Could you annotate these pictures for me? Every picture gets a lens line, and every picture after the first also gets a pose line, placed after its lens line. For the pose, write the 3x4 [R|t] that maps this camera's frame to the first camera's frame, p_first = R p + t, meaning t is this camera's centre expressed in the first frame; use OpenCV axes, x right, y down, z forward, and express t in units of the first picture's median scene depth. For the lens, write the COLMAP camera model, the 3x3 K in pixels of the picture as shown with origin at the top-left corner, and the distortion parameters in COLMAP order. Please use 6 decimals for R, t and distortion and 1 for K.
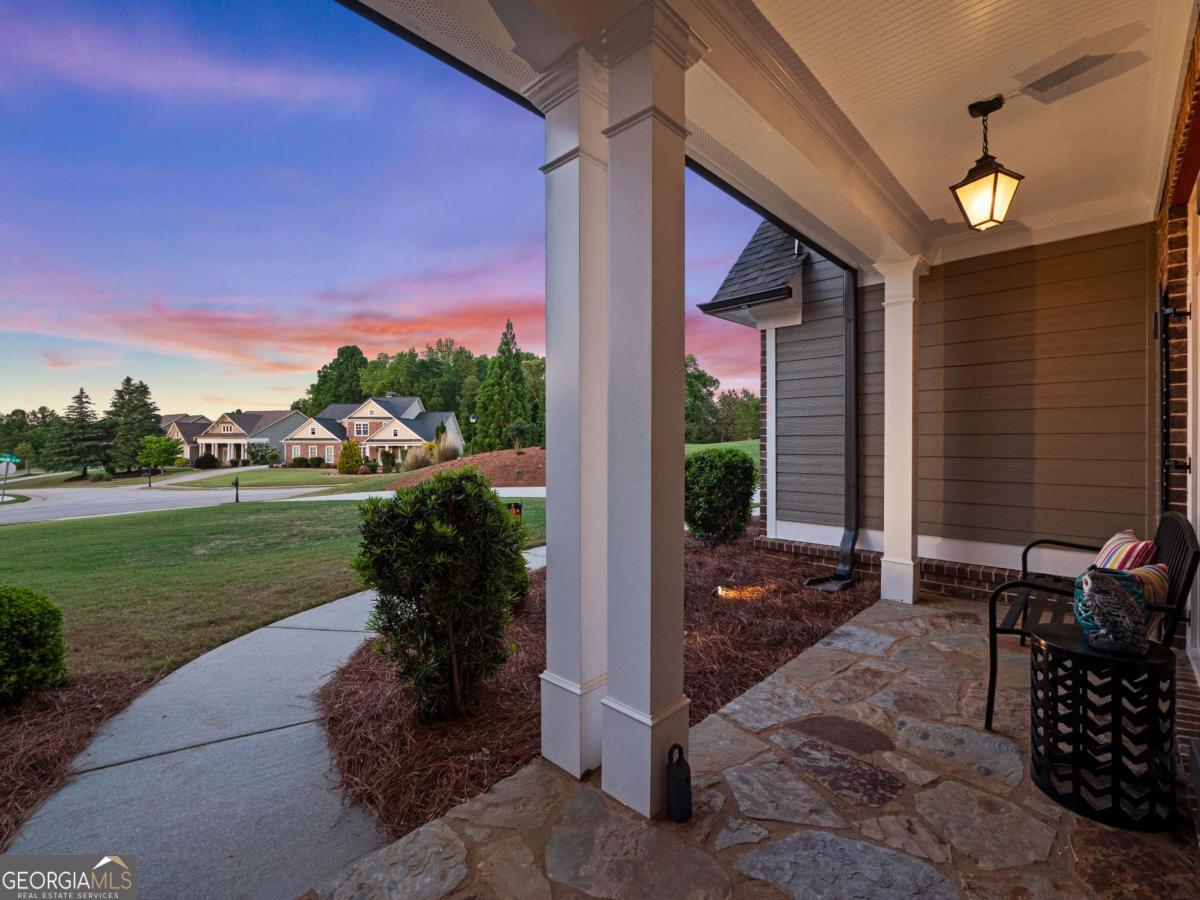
lens RADIAL K [[509.2, 0, 604.4], [0, 509.2, 444.4], [0, 0, 1]] dist [-0.009744, 0.001472]
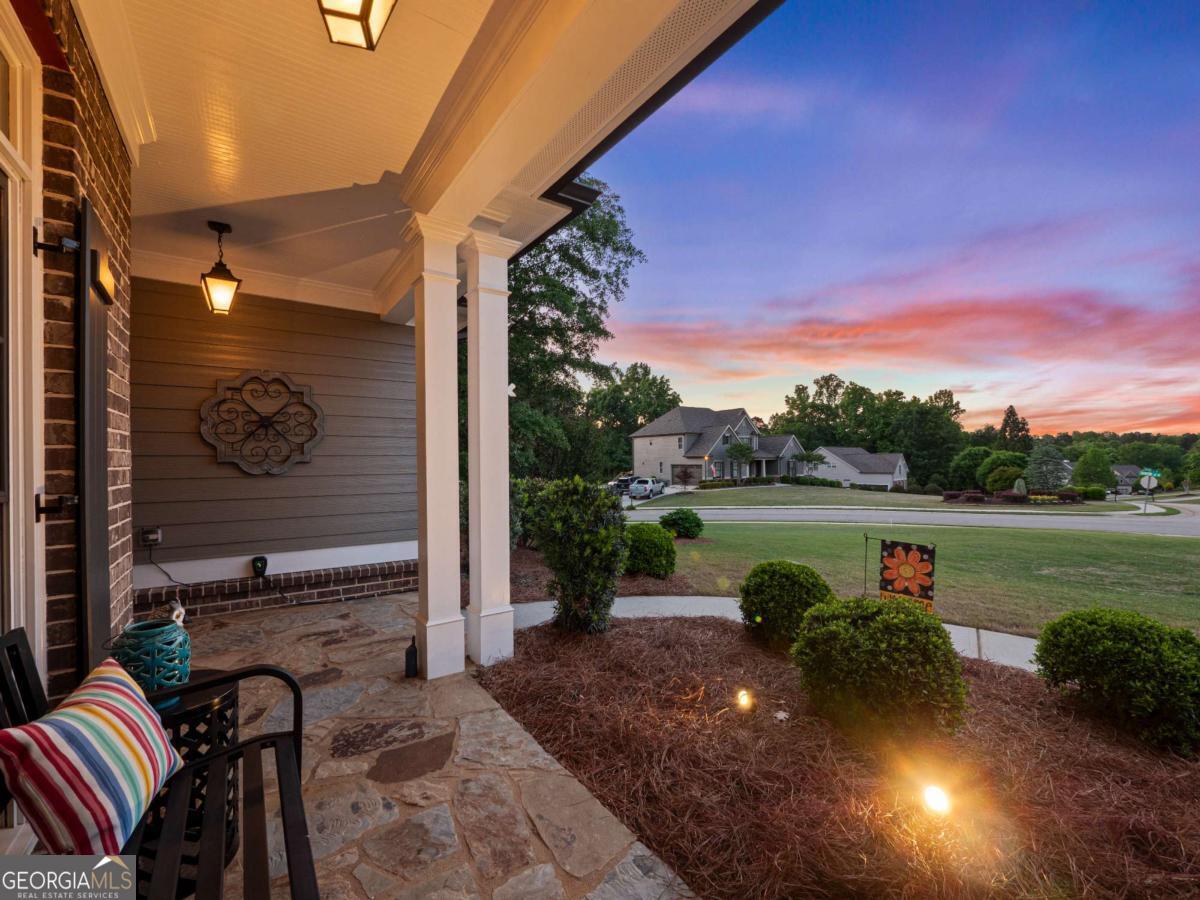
lens RADIAL K [[509.2, 0, 603.8], [0, 509.2, 457.5], [0, 0, 1]] dist [-0.009744, 0.001472]
pose [[-0.173880, -0.000367, -0.984767, 1.282679], [-0.000448, 1.000000, -0.000294, -0.018268], [0.984767, 0.000390, -0.173880, 1.424534]]
